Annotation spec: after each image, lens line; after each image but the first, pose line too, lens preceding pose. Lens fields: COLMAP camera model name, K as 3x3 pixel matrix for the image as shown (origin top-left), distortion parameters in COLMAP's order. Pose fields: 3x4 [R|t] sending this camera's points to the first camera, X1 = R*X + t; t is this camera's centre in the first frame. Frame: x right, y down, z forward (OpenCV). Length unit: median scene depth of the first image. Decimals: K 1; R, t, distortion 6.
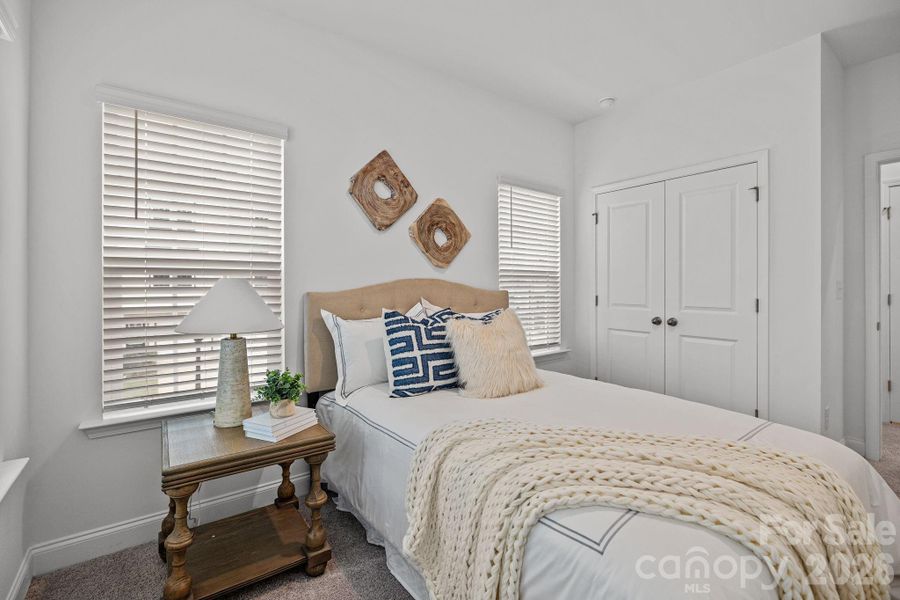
lens RADIAL K [[403.9, 0, 452.8], [0, 403.9, 290.5], [0, 0, 1]] dist [-0.003646, -0.000591]
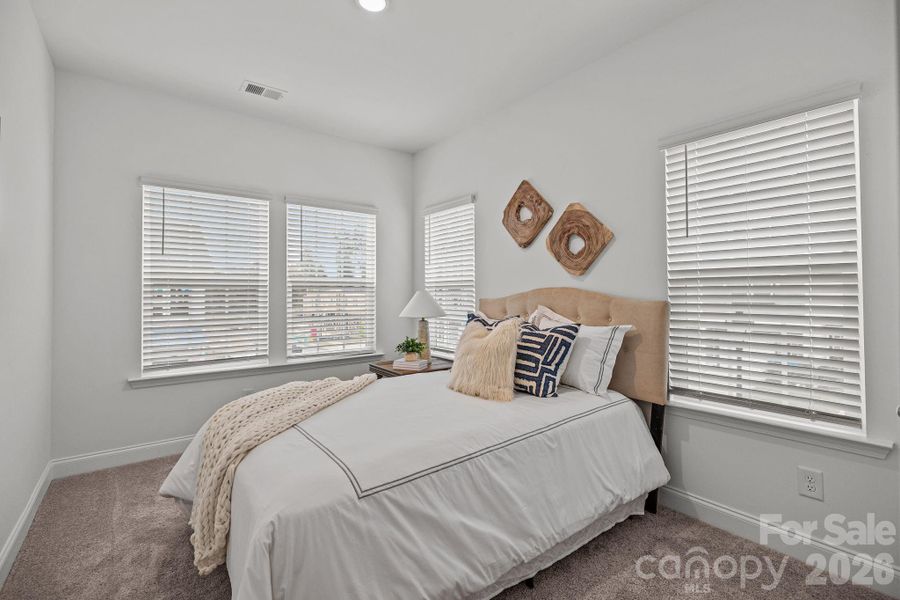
lens RADIAL K [[403.9, 0, 447.8], [0, 403.9, 296.5], [0, 0, 1]] dist [-0.003646, -0.000591]
pose [[0.005860, 0.006071, -0.999964, 0.977947], [-0.011889, 0.999911, 0.006001, -0.009528], [0.999912, 0.011854, 0.005931, 0.739676]]
